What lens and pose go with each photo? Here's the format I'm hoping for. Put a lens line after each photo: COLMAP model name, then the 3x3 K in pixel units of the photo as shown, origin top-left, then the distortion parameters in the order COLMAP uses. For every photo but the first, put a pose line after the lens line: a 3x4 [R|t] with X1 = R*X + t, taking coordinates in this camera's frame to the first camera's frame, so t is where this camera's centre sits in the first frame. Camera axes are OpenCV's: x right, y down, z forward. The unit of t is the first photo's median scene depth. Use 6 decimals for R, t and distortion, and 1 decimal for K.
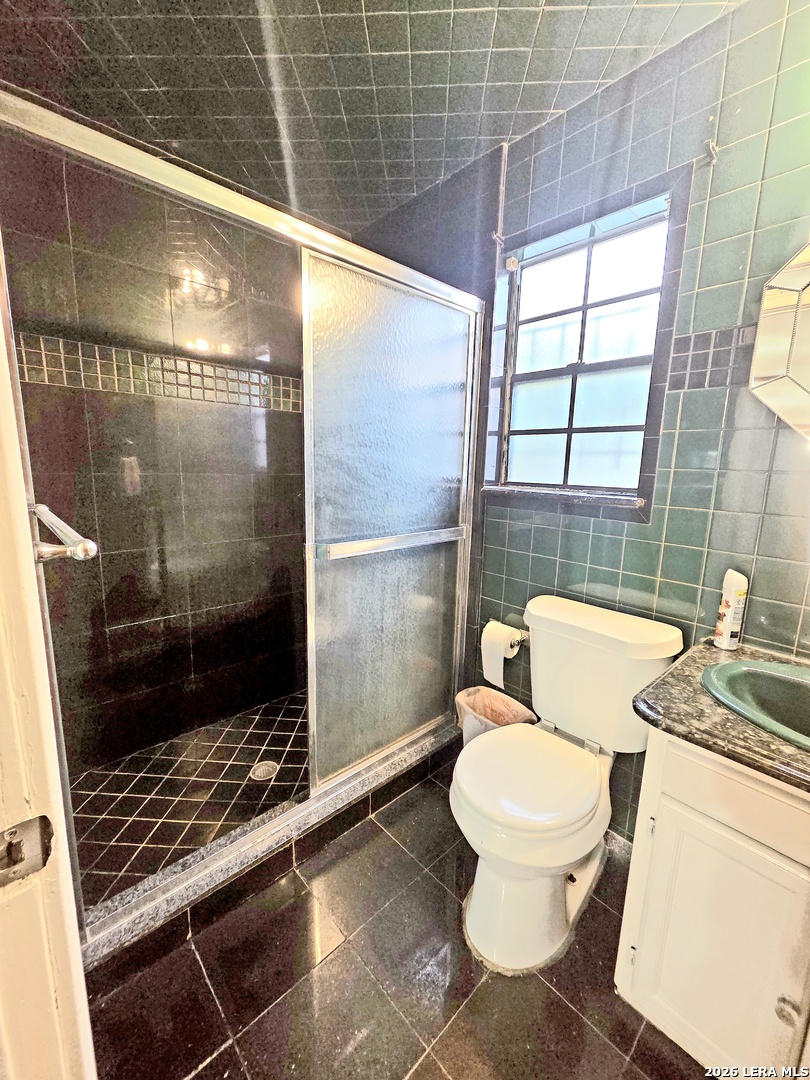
lens RADIAL K [[441.7, 0, 403.6], [0, 441.7, 538.3], [0, 0, 1]] dist [0.006346, -0.002330]
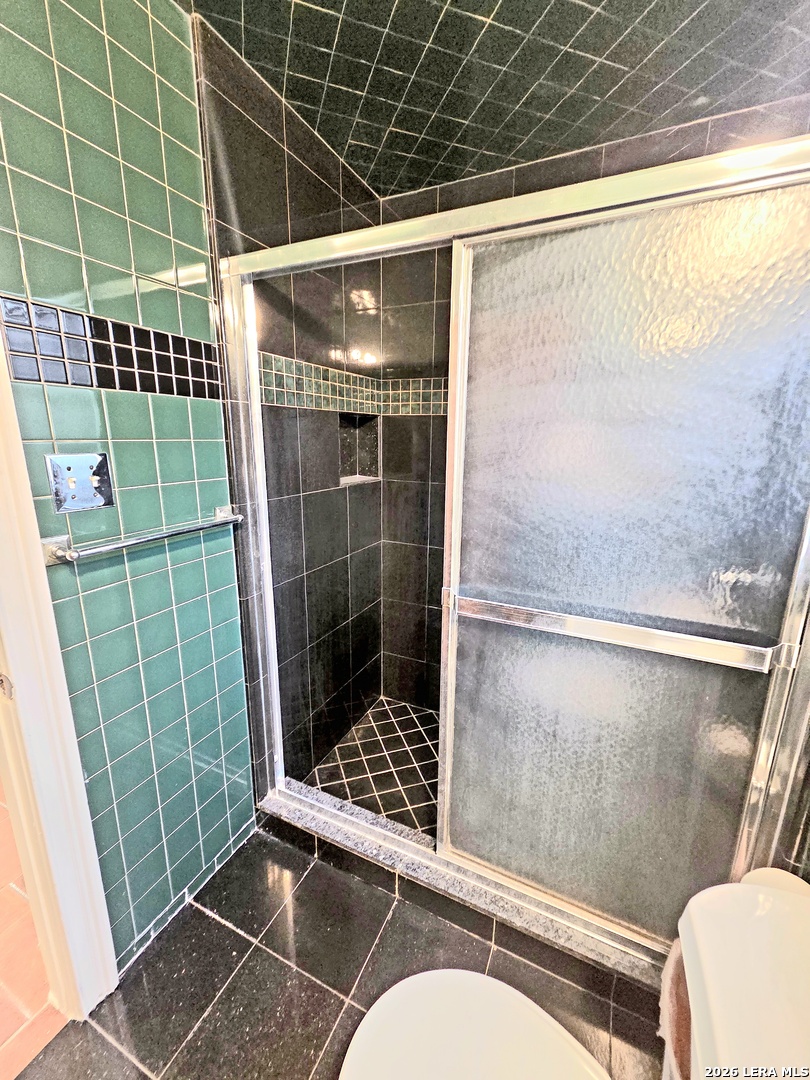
lens RADIAL K [[441.7, 0, 405.1], [0, 441.7, 539.5], [0, 0, 1]] dist [0.006346, -0.002330]
pose [[0.370249, 0.198863, -0.907397, 0.492679], [-0.167565, 0.975091, 0.145326, -0.180901], [0.913694, 0.098241, 0.394349, 0.537178]]
